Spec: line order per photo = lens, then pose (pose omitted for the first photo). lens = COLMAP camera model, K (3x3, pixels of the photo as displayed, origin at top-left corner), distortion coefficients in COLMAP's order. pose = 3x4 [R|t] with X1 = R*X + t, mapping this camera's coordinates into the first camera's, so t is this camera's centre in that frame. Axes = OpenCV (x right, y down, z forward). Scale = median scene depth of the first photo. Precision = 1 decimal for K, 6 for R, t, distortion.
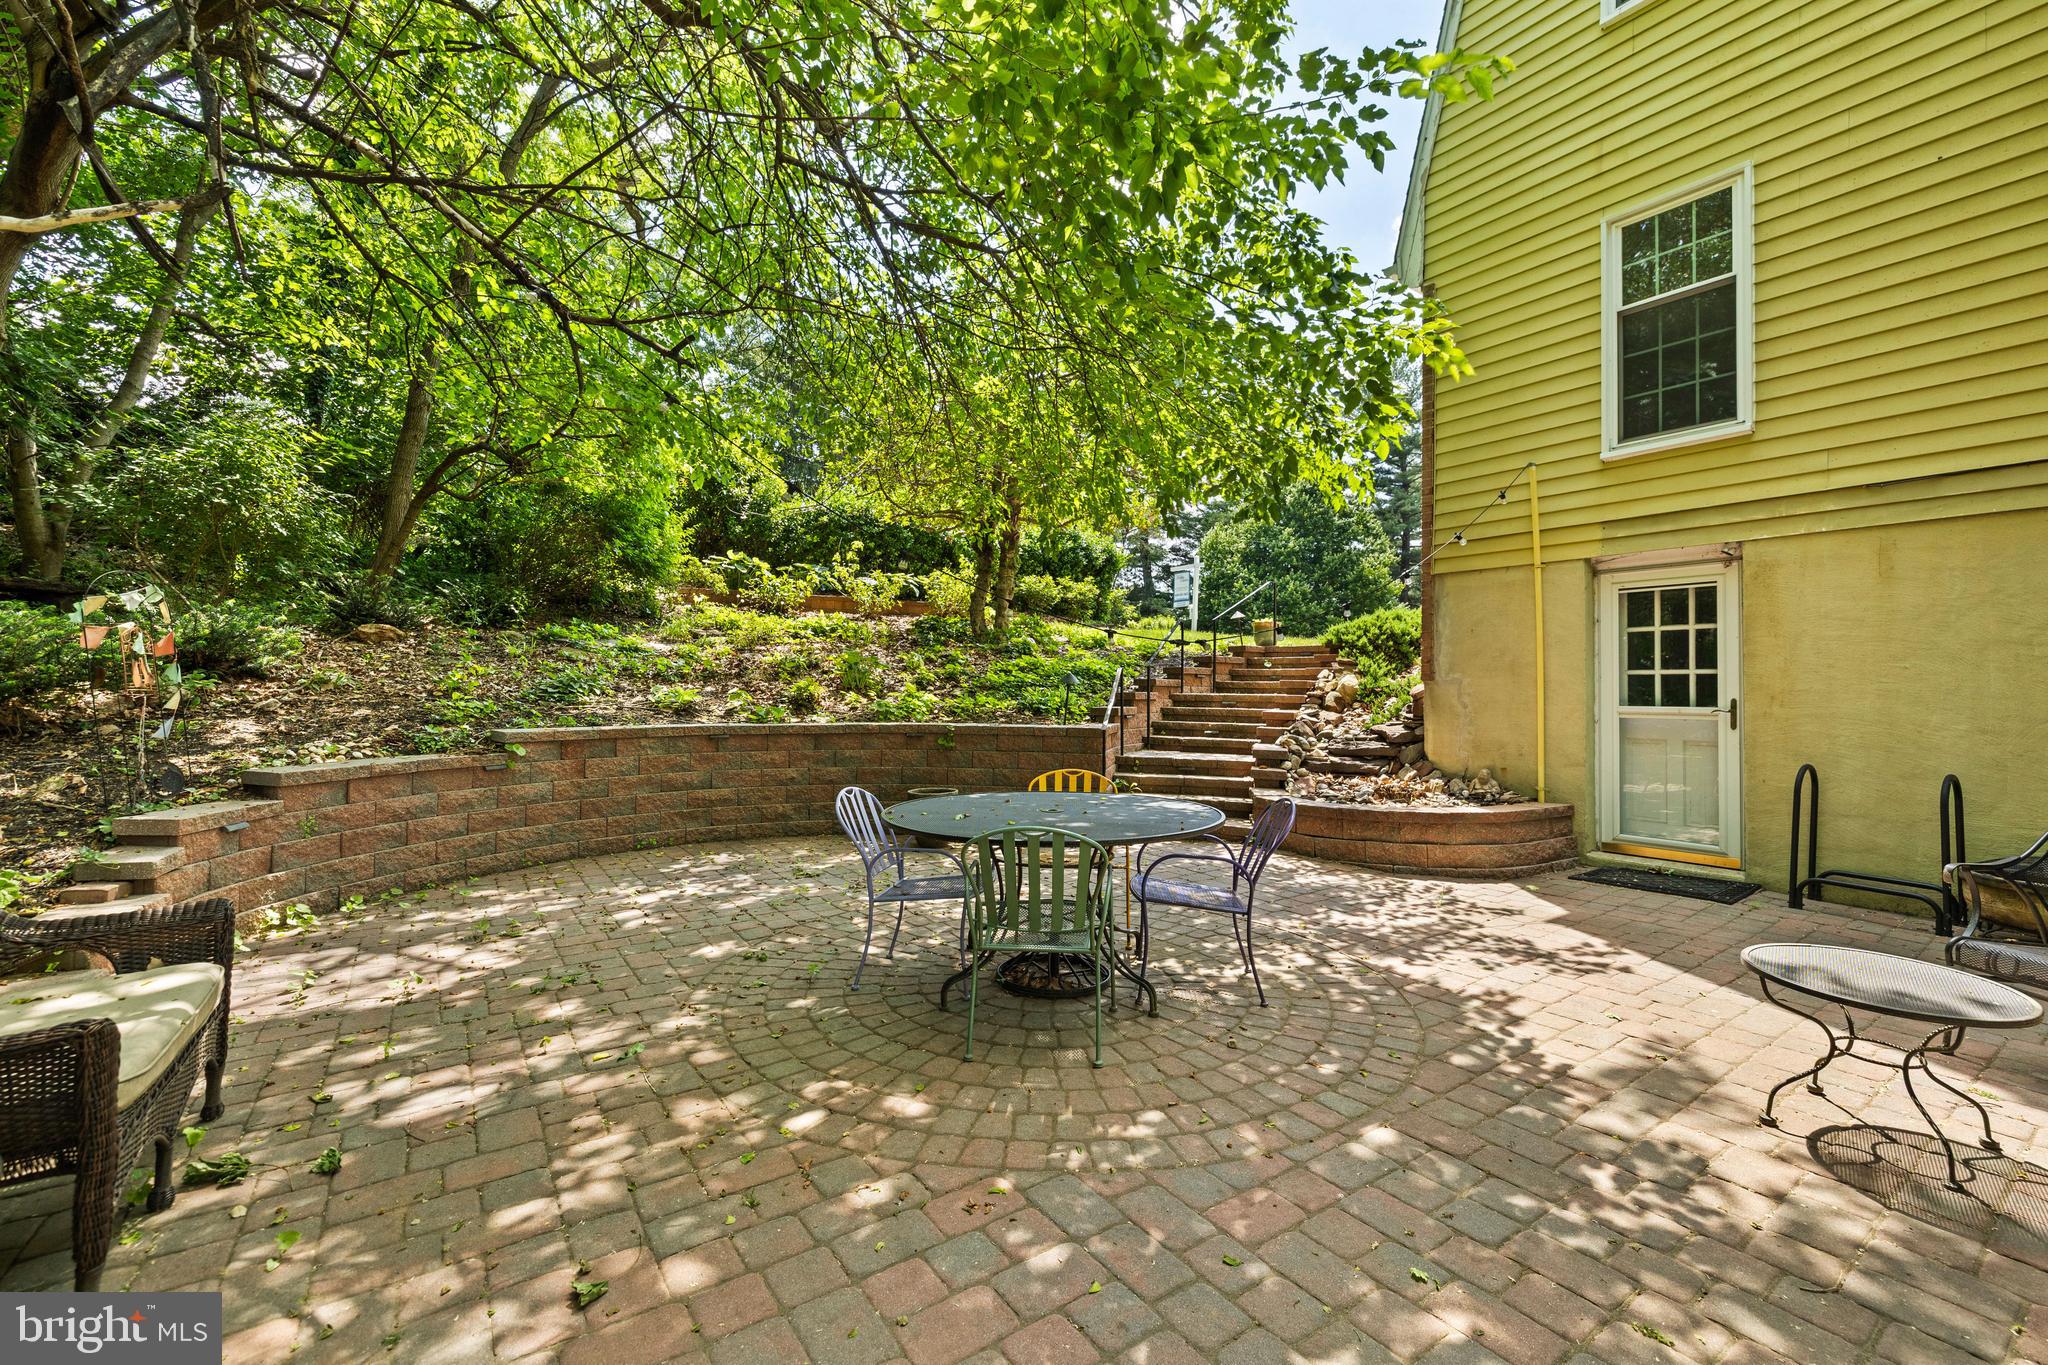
lens RADIAL K [[846.9, 0, 1024.0], [0, 846.9, 682.5], [0, 0, 1]] dist [0.010598, 0.000316]
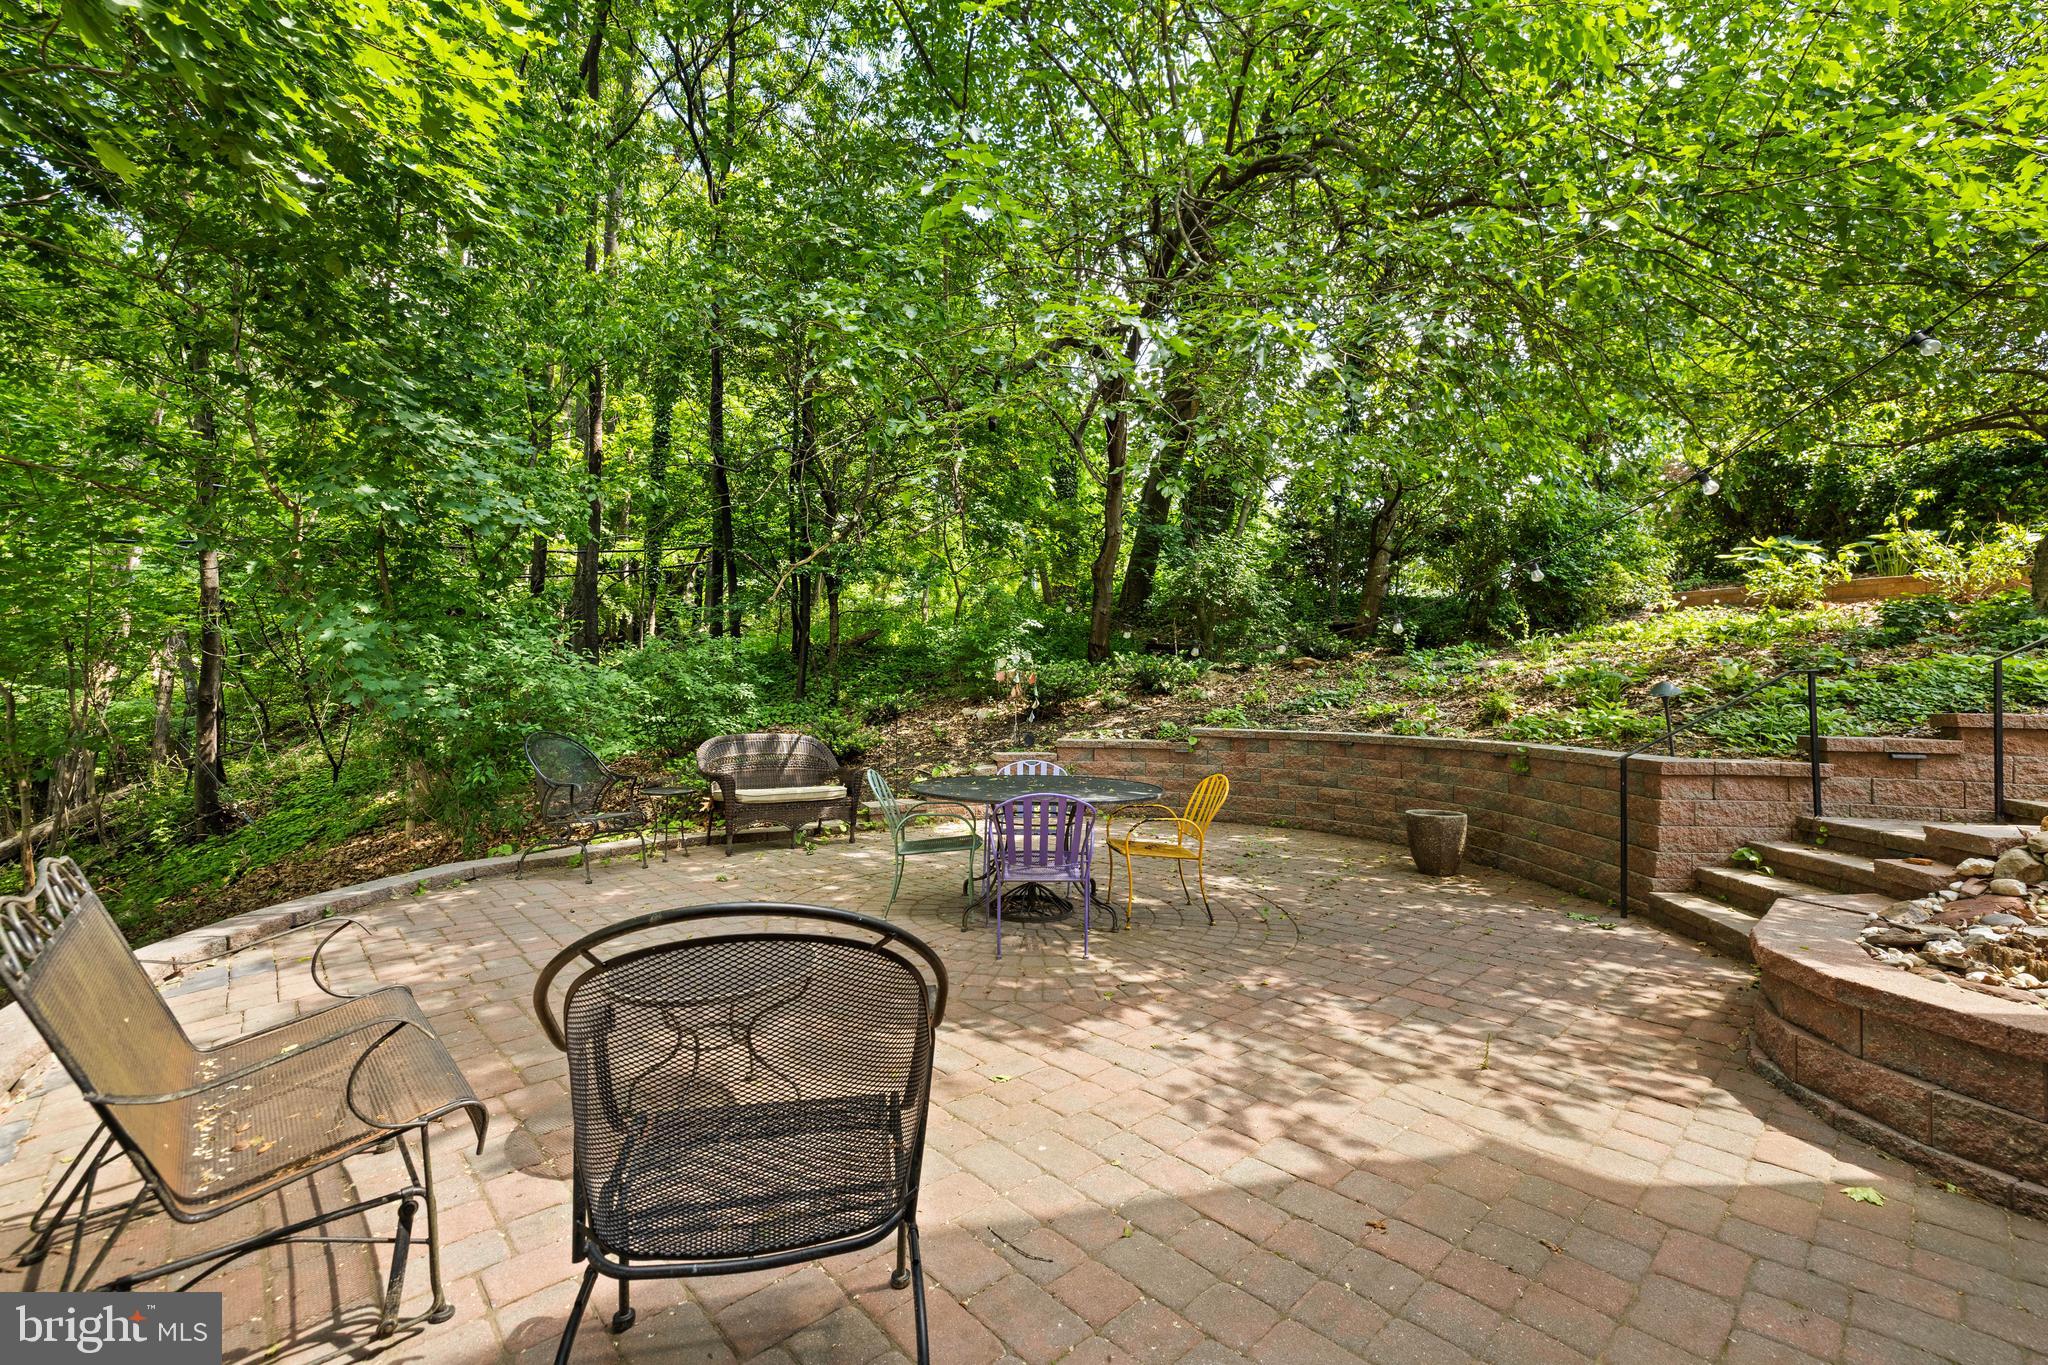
lens RADIAL K [[860.3, 0, 1024.0], [0, 860.3, 682.5], [0, 0, 1]] dist [-0.000336, -0.000311]
pose [[0.116505, -0.015616, -0.993067, 1.379242], [0.006741, 0.999866, -0.014932, 0.007458], [0.993167, -0.004954, 0.116595, 0.818678]]
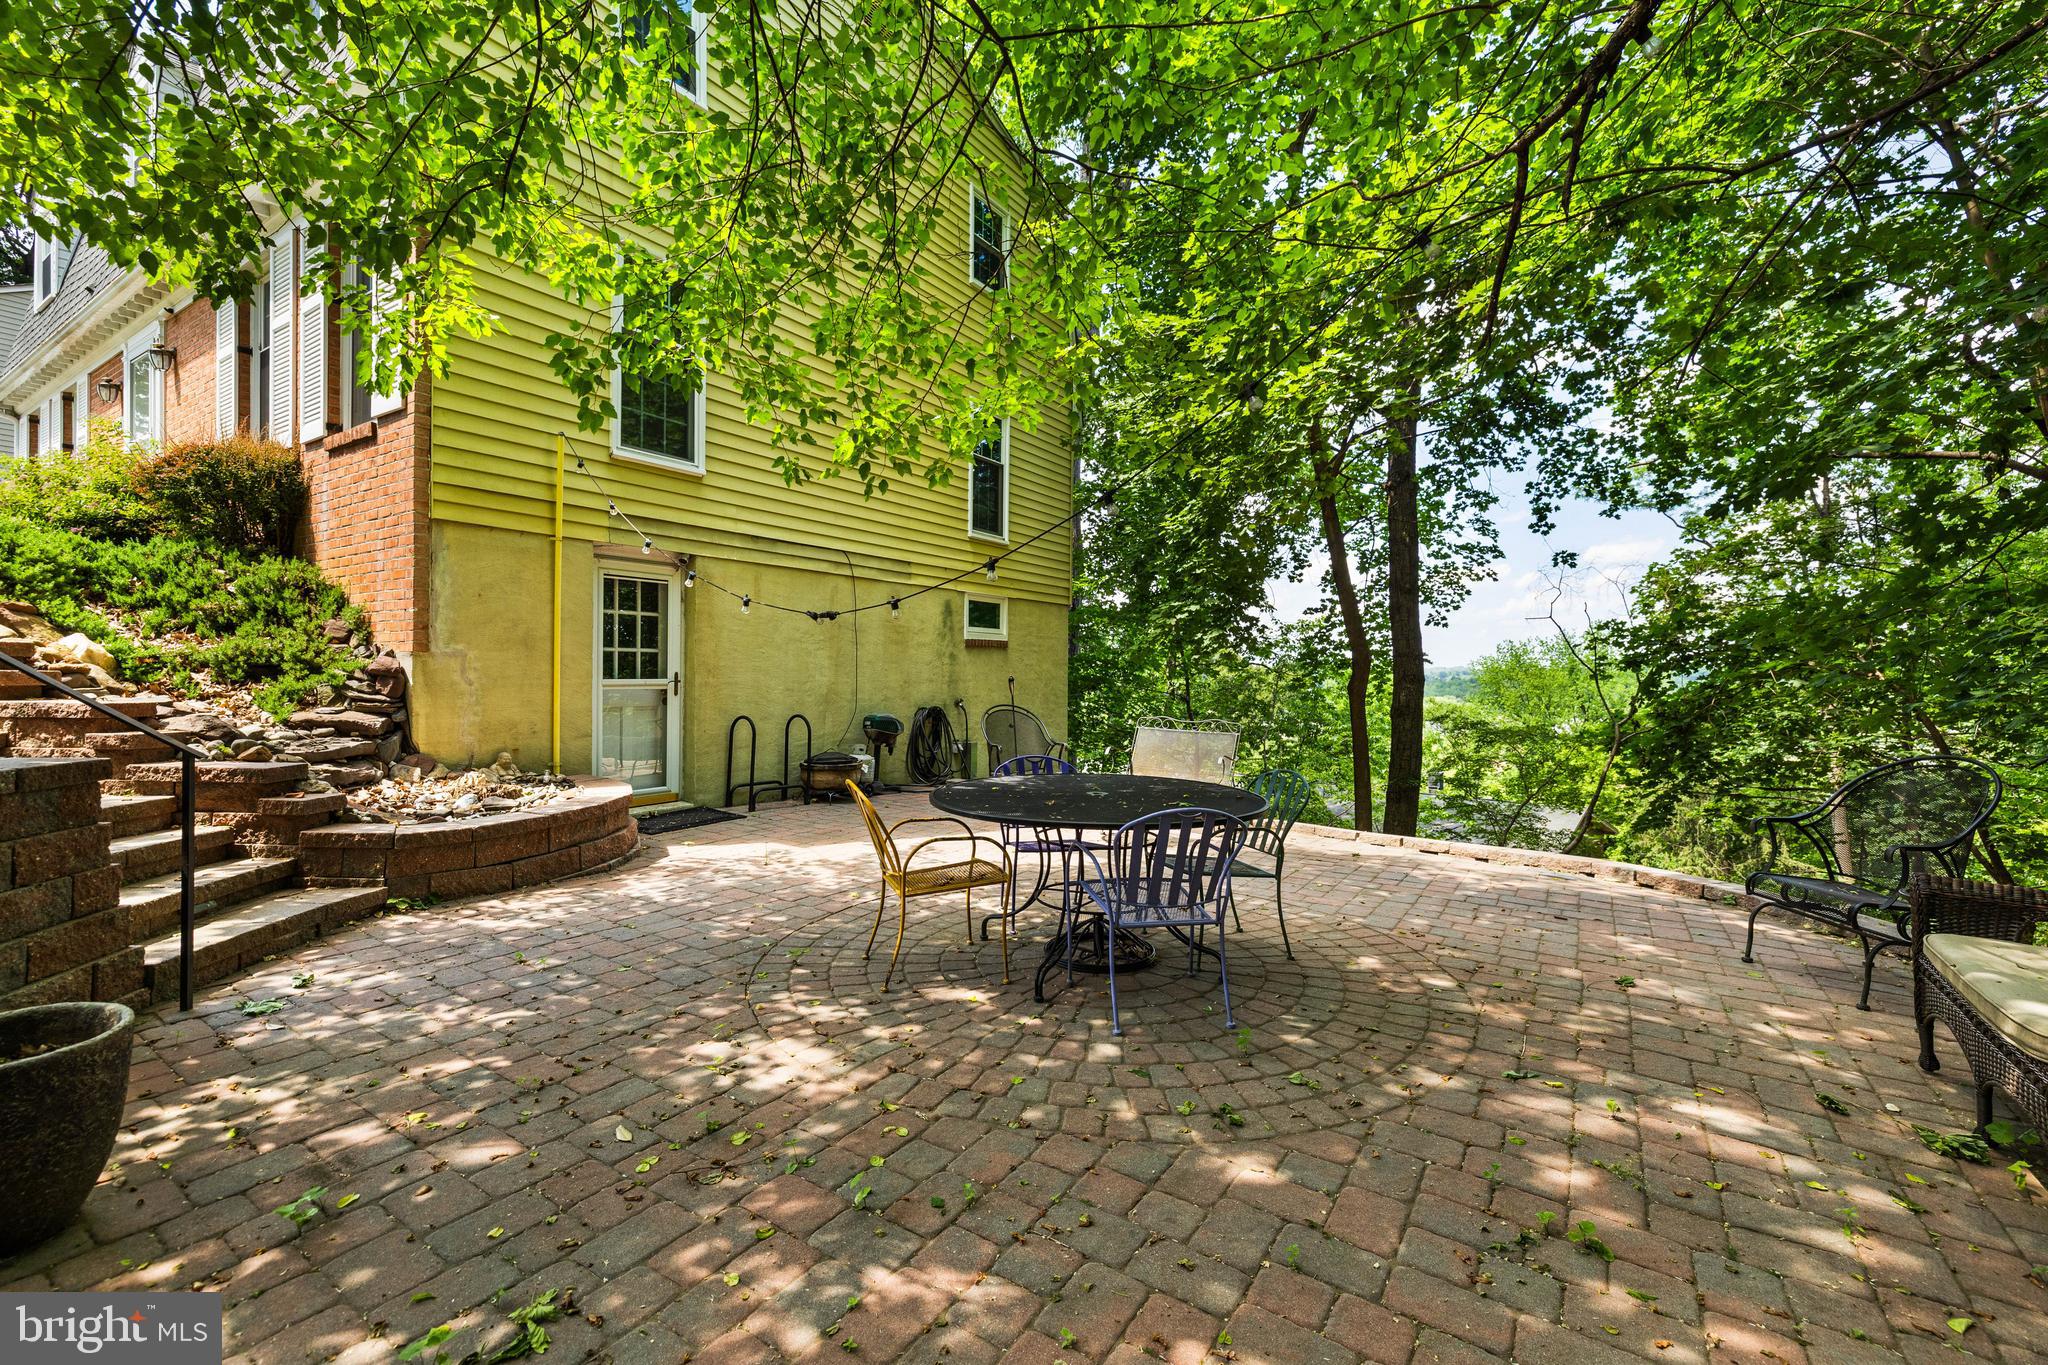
lens RADIAL K [[860.3, 0, 1024.0], [0, 860.3, 682.5], [0, 0, 1]] dist [-0.000336, -0.000311]
pose [[-0.365347, -0.023891, 0.930565, -0.903665], [-0.018829, 0.999656, 0.018273, 0.001551], [-0.930681, -0.010846, -0.365671, 1.482133]]
